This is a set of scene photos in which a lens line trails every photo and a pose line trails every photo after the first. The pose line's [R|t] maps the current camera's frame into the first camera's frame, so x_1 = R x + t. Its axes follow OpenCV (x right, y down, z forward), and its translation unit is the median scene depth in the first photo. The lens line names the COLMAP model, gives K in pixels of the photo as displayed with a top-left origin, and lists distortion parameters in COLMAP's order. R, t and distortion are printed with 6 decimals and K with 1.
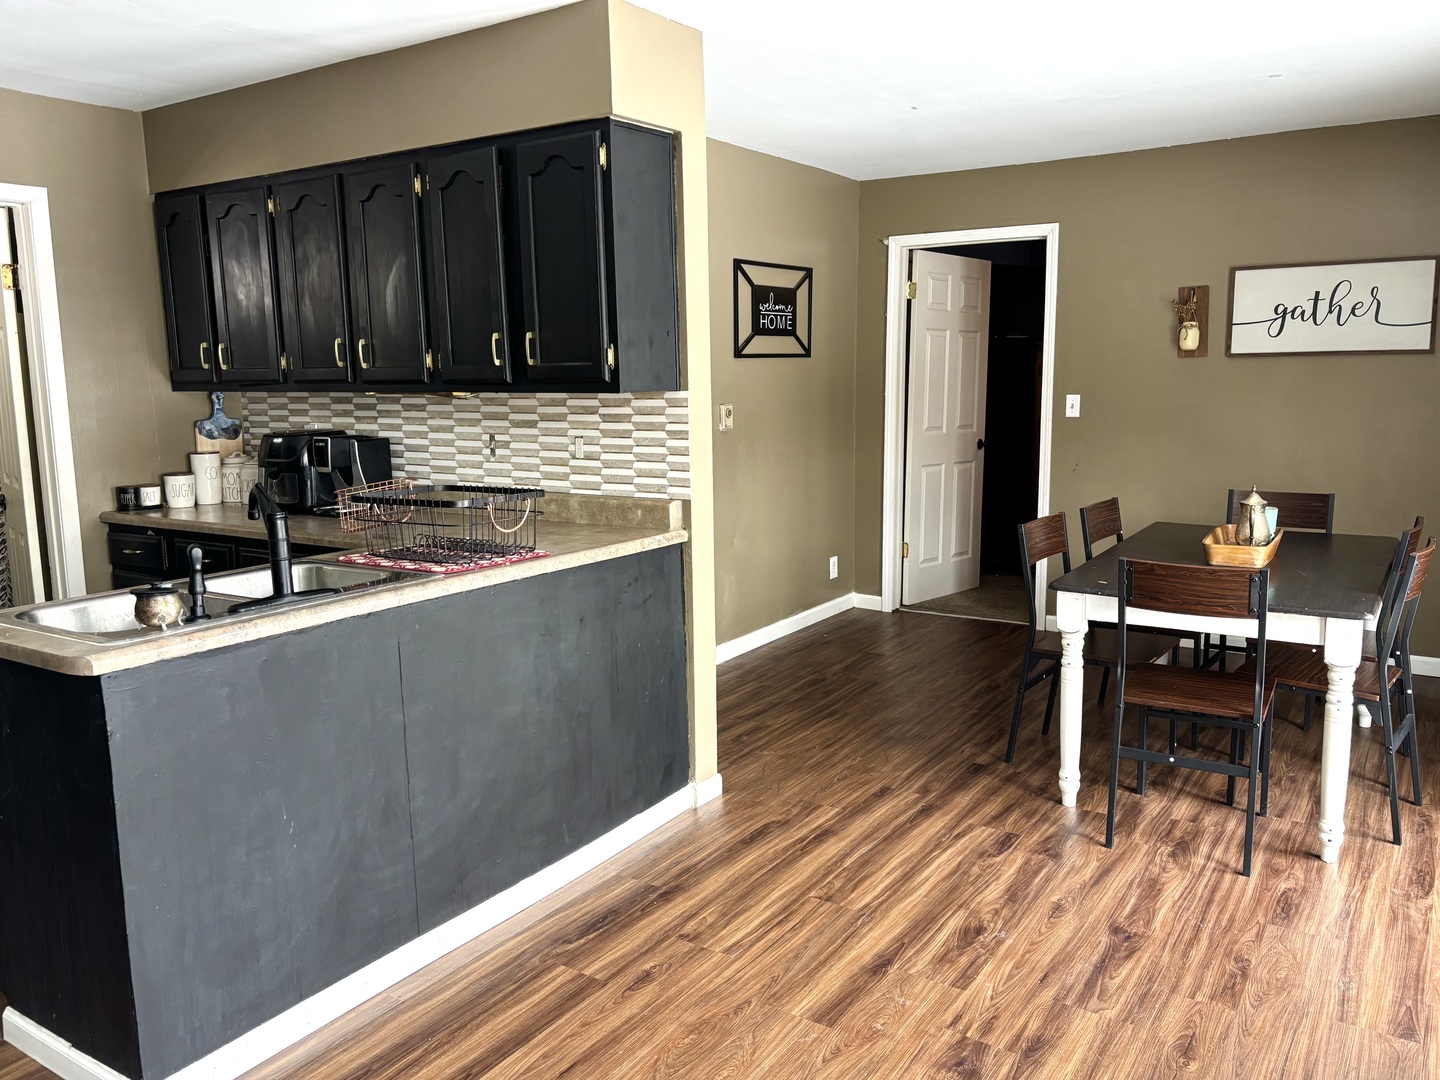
lens RADIAL K [[1101.1, 0, 719.9], [0, 1101.1, 530.0], [0, 0, 1]] dist [0.062541, -0.076510]
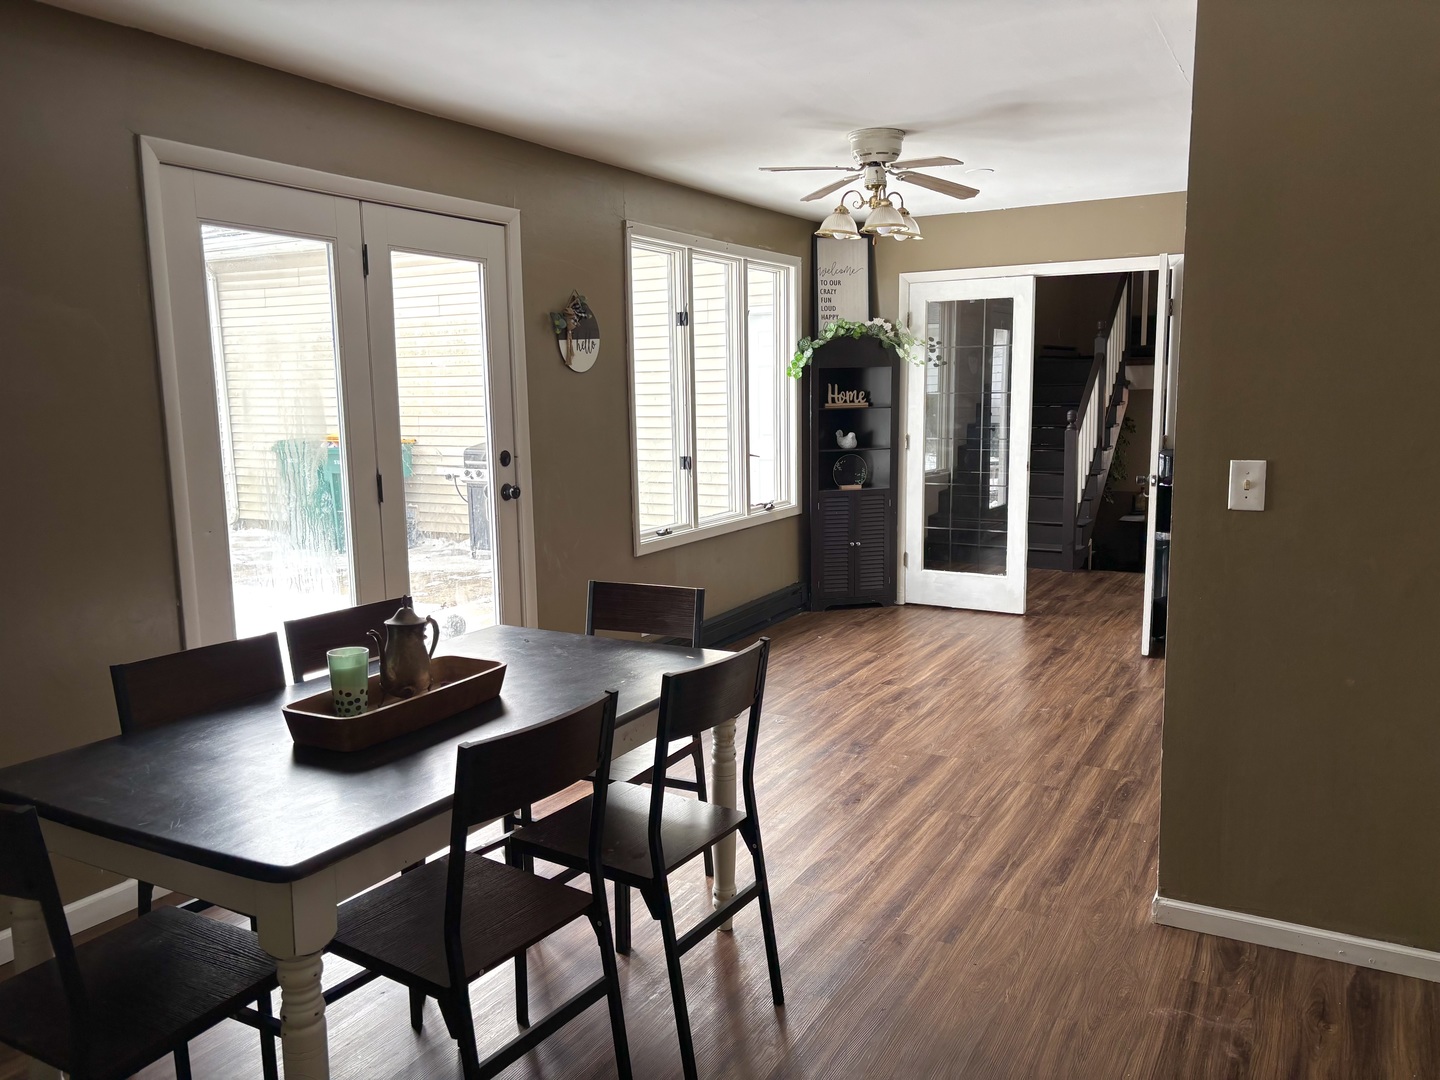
lens RADIAL K [[1101.1, 0, 720.2], [0, 1101.1, 542.8], [0, 0, 1]] dist [0.062541, -0.076510]
pose [[-0.997069, 0.035534, -0.067750, 0.367546], [0.014607, 0.957717, 0.287341, -0.263985], [0.075096, 0.285509, -0.955429, 1.725544]]
